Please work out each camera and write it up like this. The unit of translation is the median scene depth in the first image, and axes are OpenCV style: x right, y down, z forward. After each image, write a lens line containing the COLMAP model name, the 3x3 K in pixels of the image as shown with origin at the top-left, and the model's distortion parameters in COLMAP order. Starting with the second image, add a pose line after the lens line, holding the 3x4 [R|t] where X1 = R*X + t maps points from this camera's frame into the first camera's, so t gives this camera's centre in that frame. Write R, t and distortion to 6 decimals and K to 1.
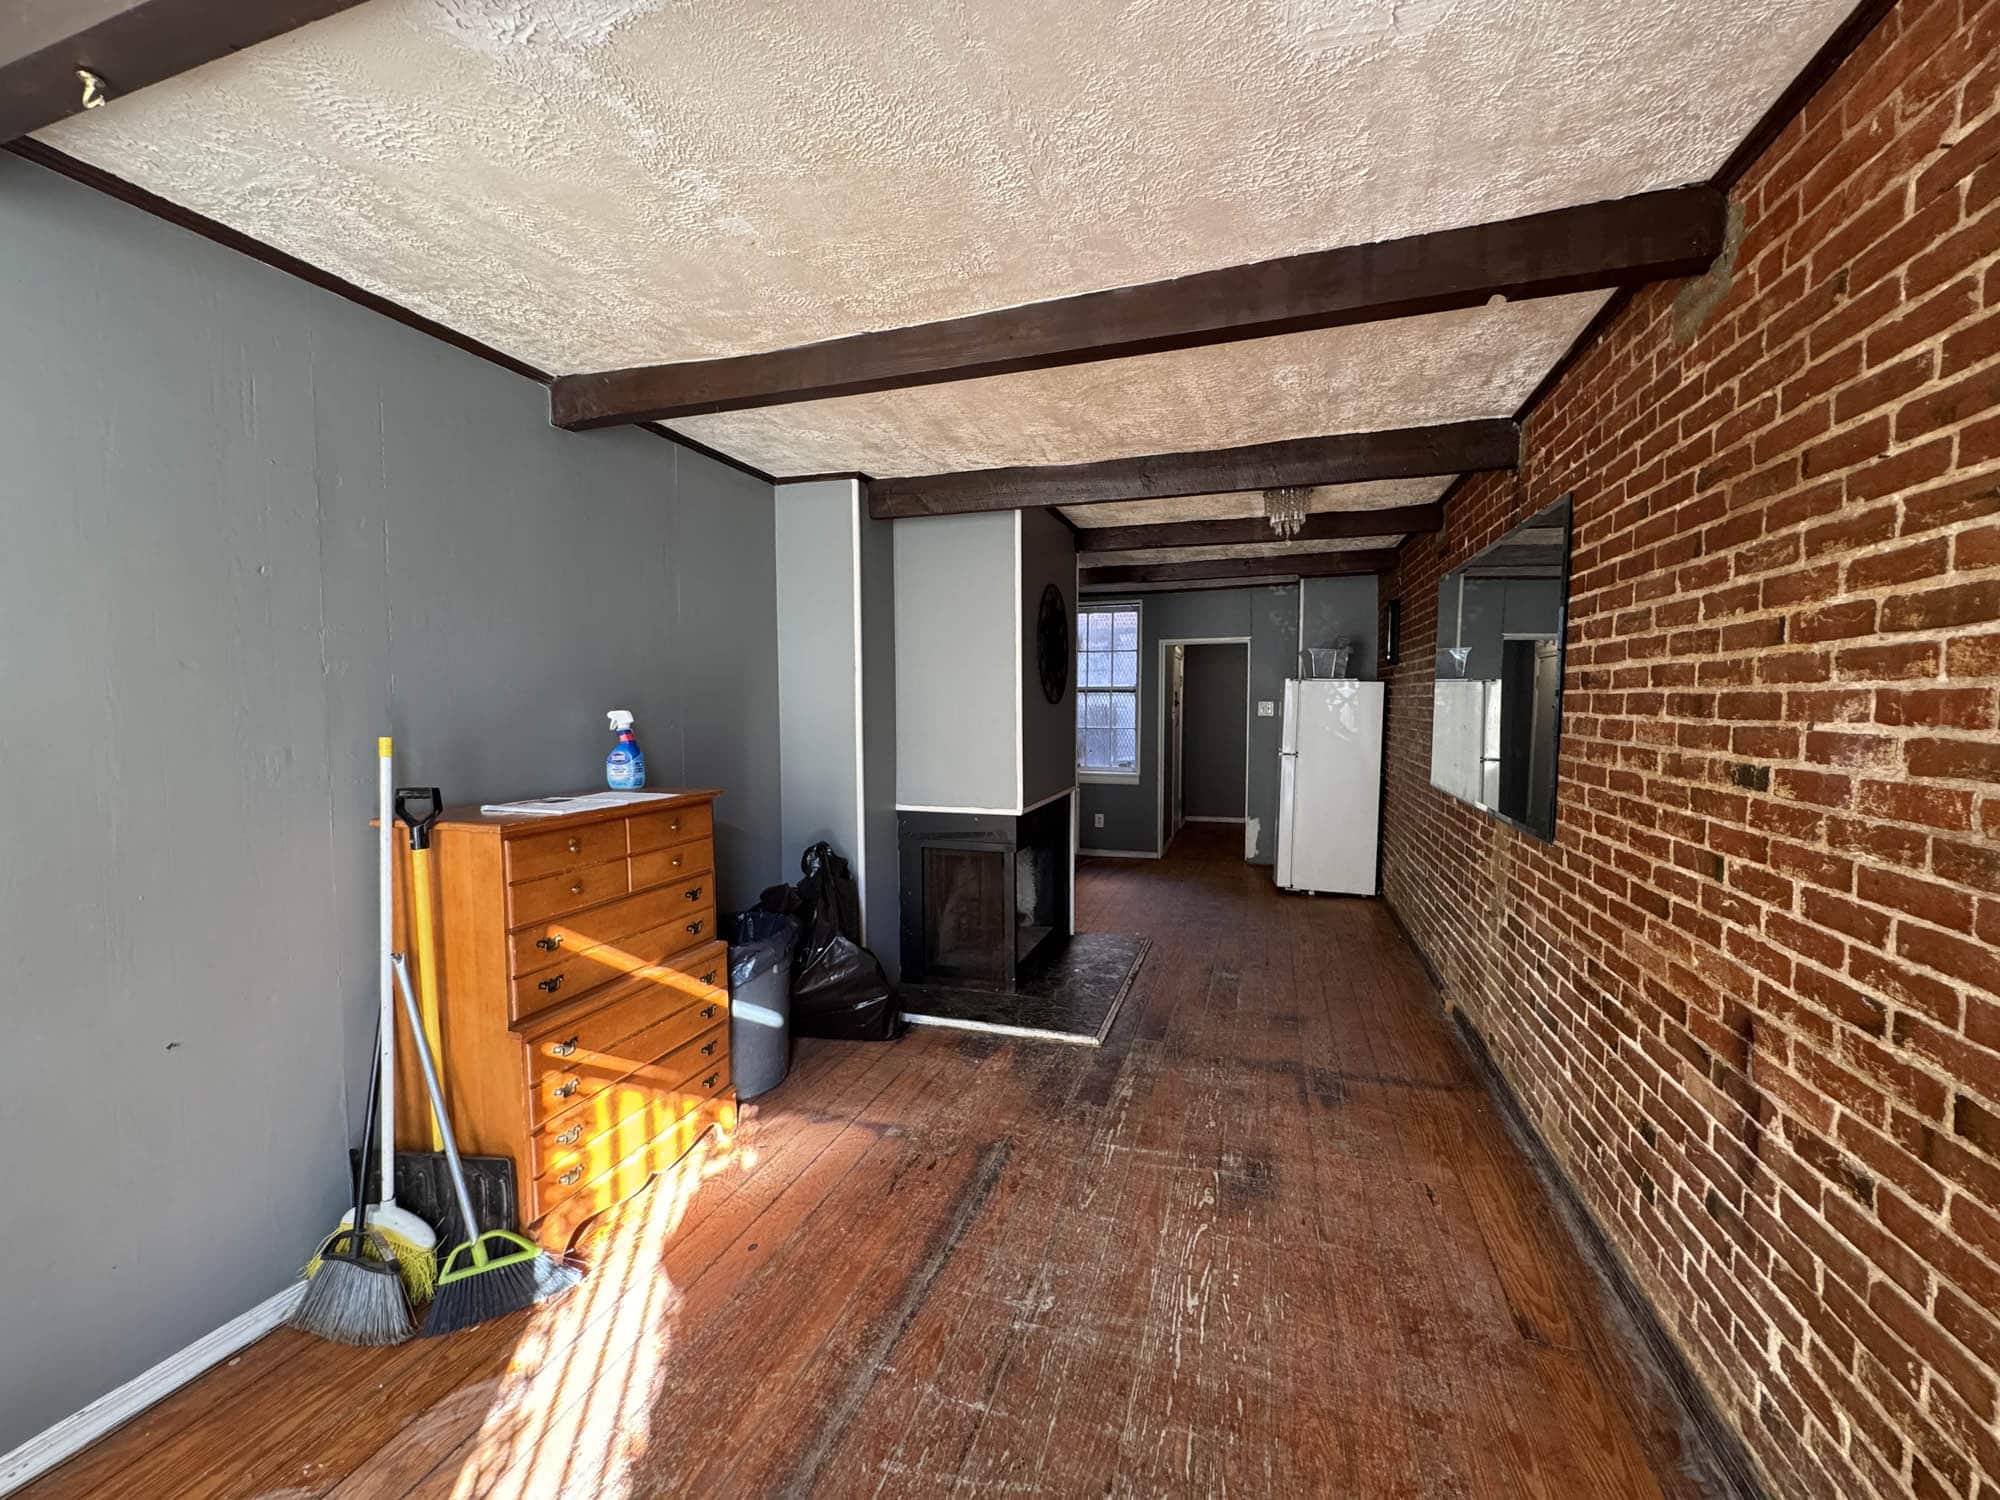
lens RADIAL K [[790.6, 0, 1000.0], [0, 790.6, 750.0], [0, 0, 1]] dist [-0.004693, 0.000079]
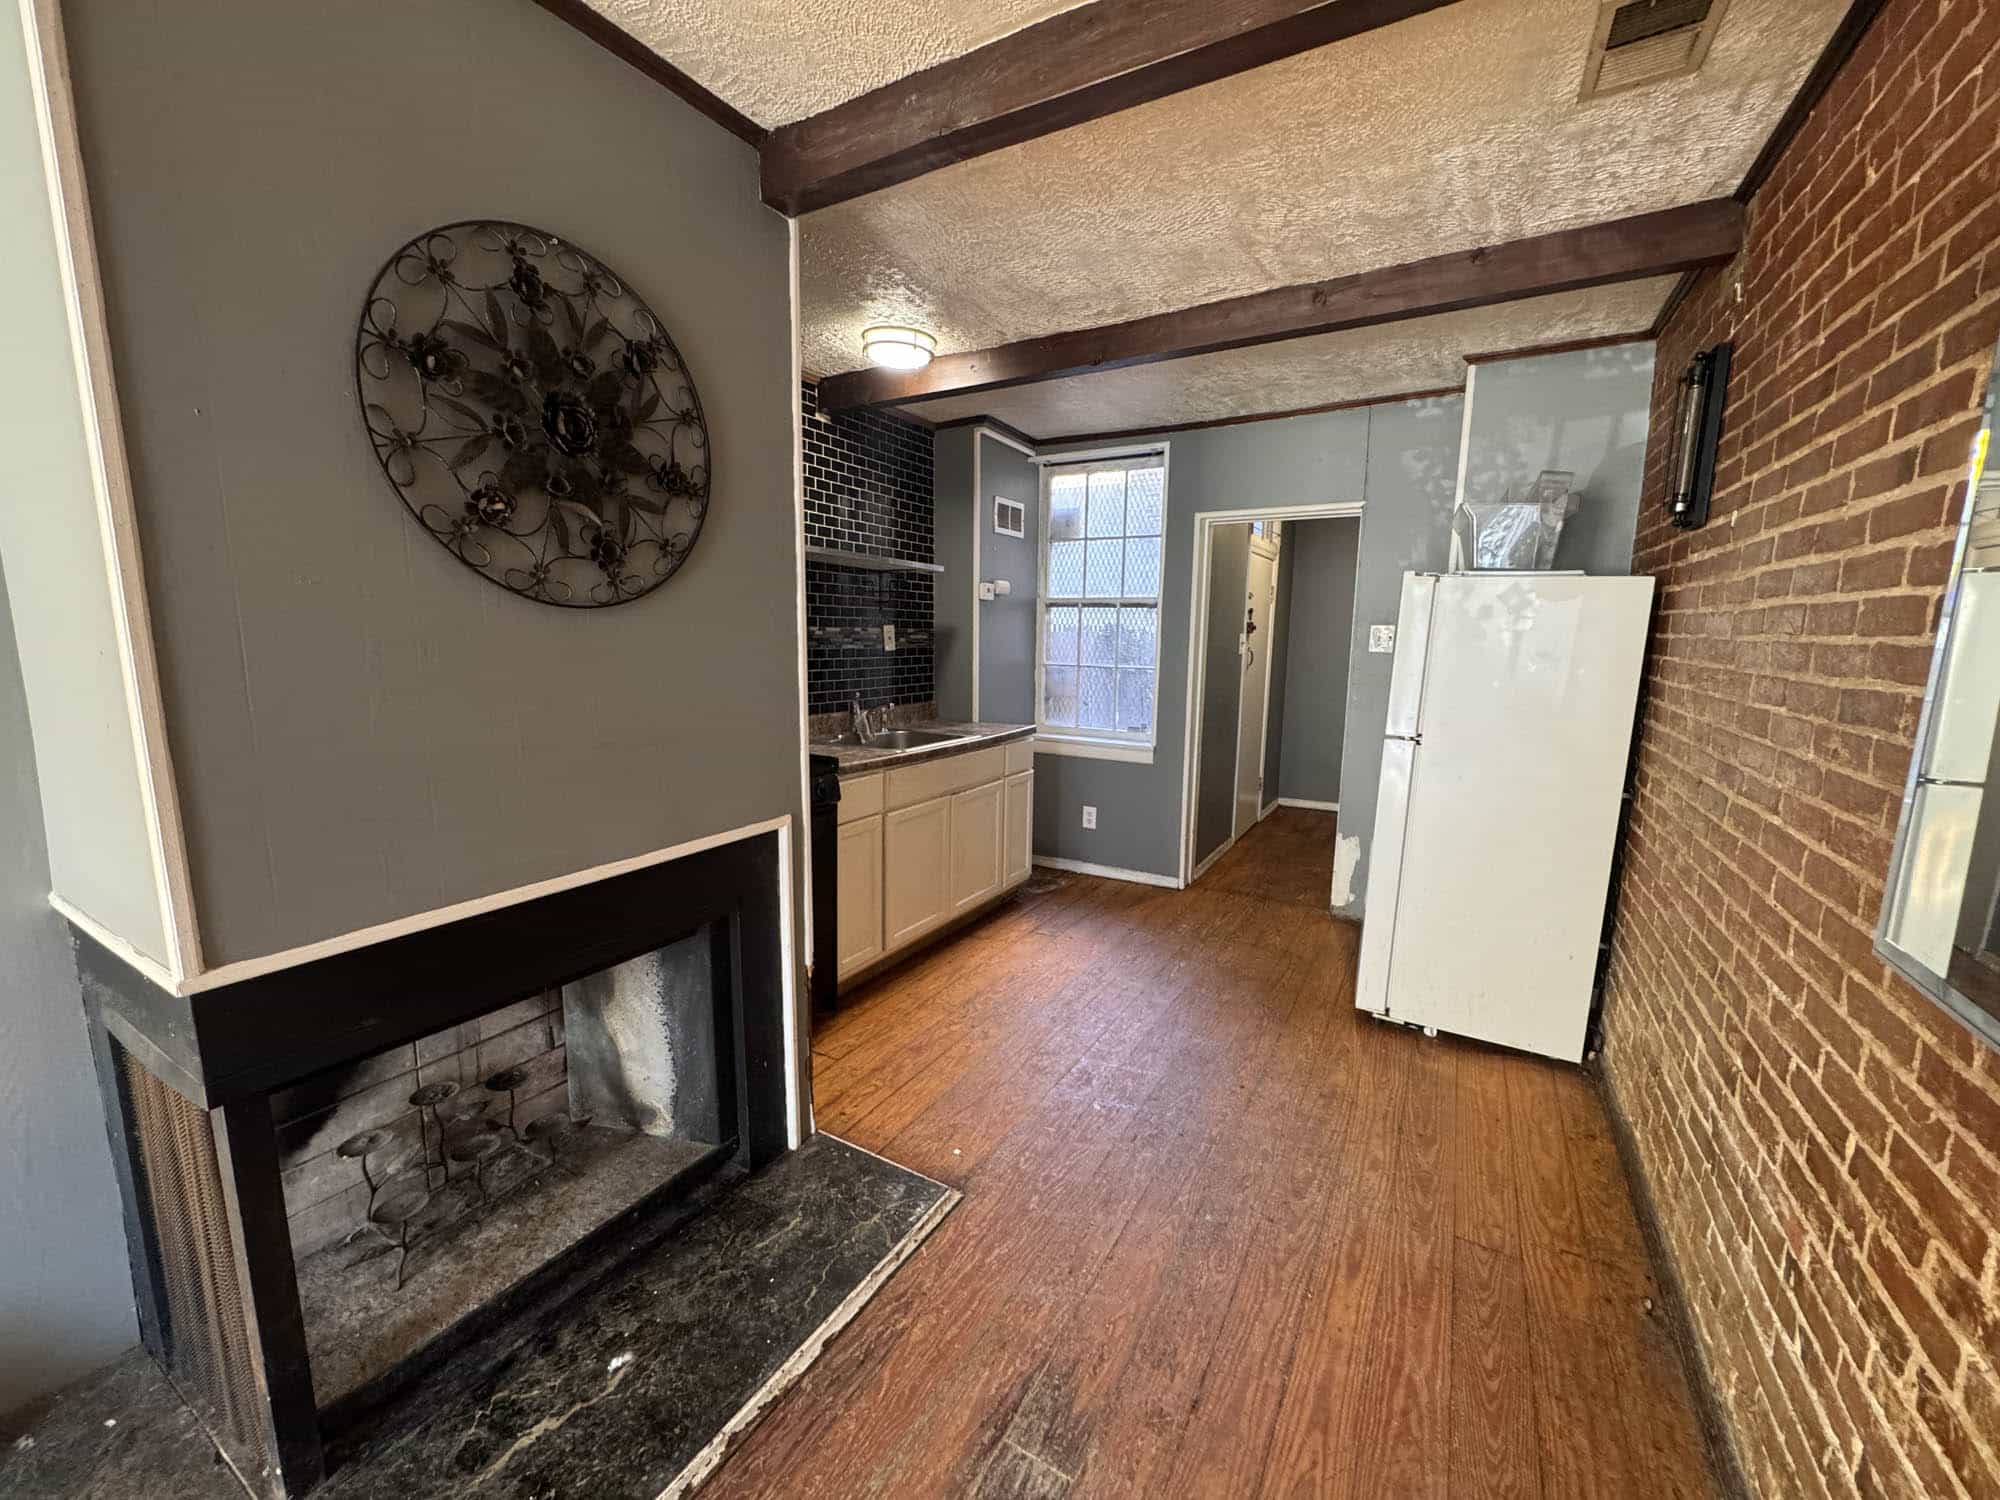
lens RADIAL K [[790.6, 0, 1000.0], [0, 790.6, 750.0], [0, 0, 1]] dist [-0.004693, 0.000079]
pose [[0.979131, 0.043788, -0.198456, 0.226845], [-0.025422, 0.995232, 0.094162, -0.024733], [0.201633, -0.087151, 0.975576, 0.498155]]
